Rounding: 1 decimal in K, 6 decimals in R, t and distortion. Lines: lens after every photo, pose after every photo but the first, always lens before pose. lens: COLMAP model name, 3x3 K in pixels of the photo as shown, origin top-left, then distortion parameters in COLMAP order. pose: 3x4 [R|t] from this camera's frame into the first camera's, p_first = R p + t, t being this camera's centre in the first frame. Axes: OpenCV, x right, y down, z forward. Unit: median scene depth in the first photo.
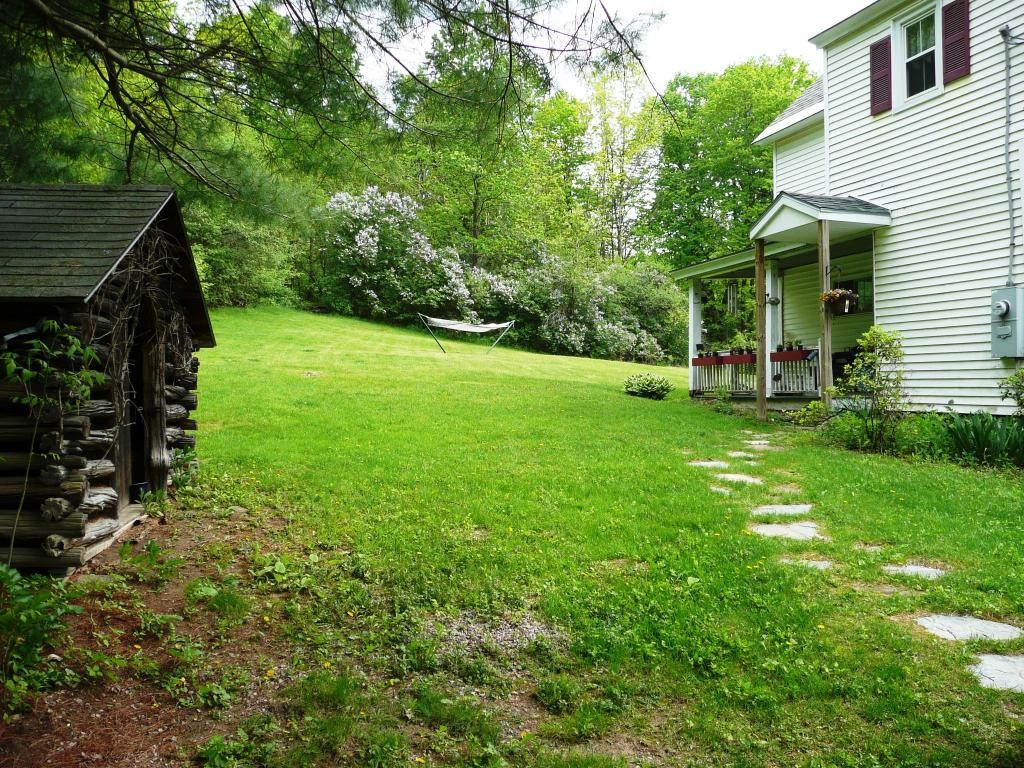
lens RADIAL K [[862.3, 0, 510.2], [0, 862.3, 378.9], [0, 0, 1]] dist [-0.014303, -0.002412]
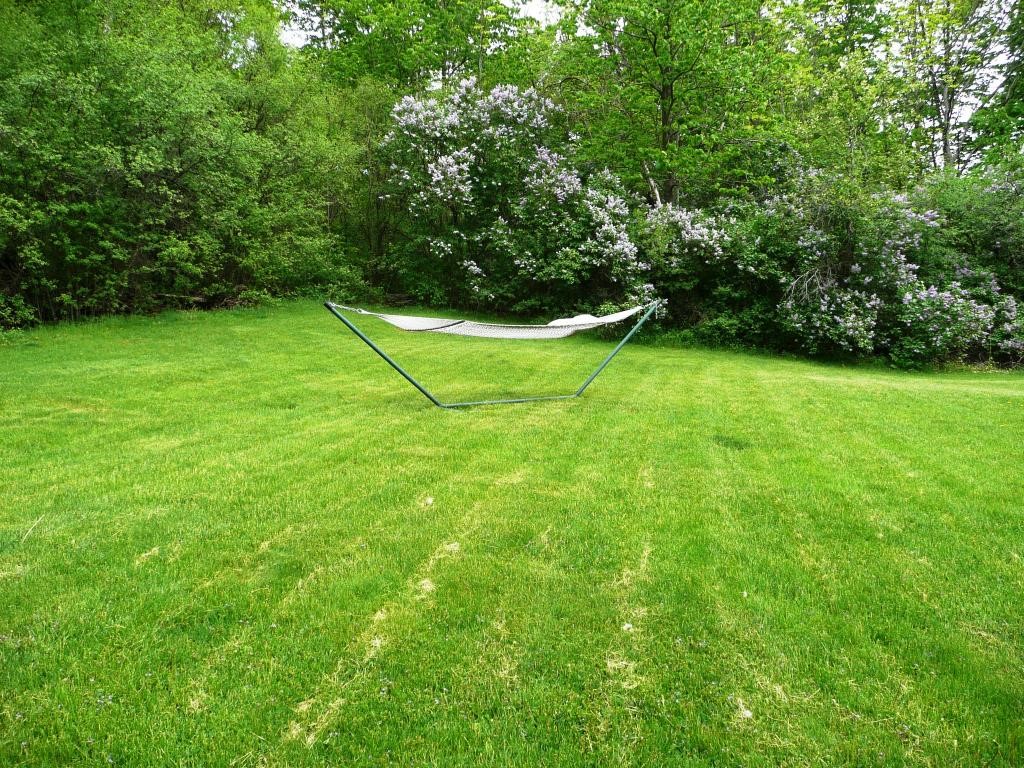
lens RADIAL K [[862.3, 0, 521.0], [0, 862.3, 390.9], [0, 0, 1]] dist [-0.014303, -0.002412]
pose [[0.942408, -0.036768, -0.332440, 0.056696], [0.049344, 0.998347, 0.029465, -0.032203], [0.330807, -0.044172, 0.942664, 0.472828]]
